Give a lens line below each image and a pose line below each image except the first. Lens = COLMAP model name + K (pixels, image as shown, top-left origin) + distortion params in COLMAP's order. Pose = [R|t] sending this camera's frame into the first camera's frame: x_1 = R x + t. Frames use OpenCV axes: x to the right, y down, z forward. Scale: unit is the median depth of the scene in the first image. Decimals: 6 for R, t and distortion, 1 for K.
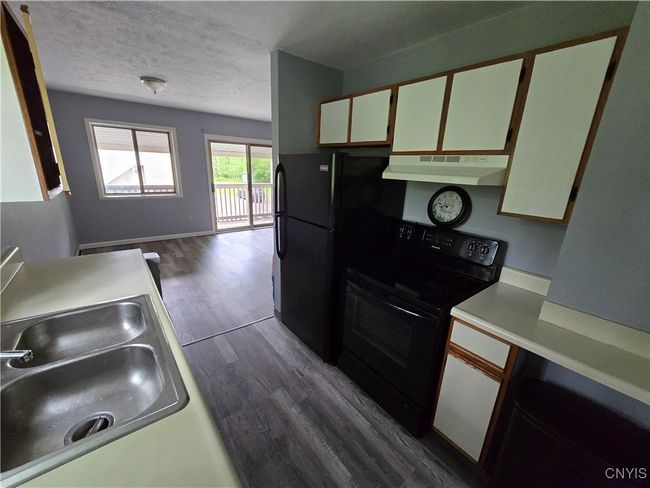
lens RADIAL K [[268.0, 0, 323.0], [0, 268.0, 246.2], [0, 0, 1]] dist [0.000056, 0.000363]
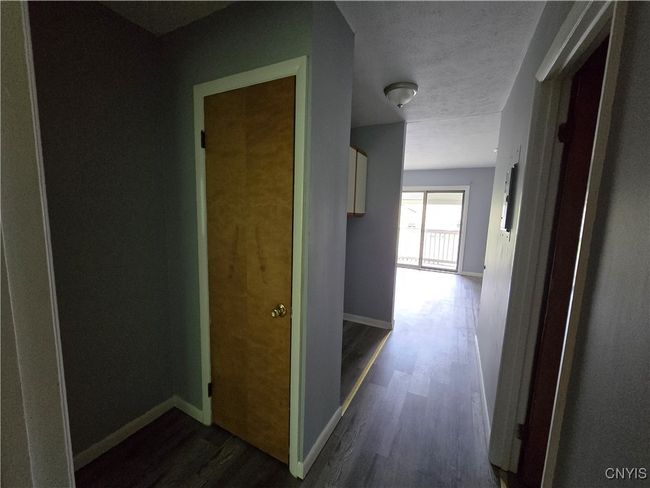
lens RADIAL K [[268.0, 0, 324.3], [0, 268.0, 245.7], [0, 0, 1]] dist [0.000056, 0.000363]
pose [[0.445367, 0.093475, -0.890455, 0.671315], [-0.263269, 0.964242, -0.030455, -0.028693], [0.855767, 0.247993, 0.454051, 0.249411]]
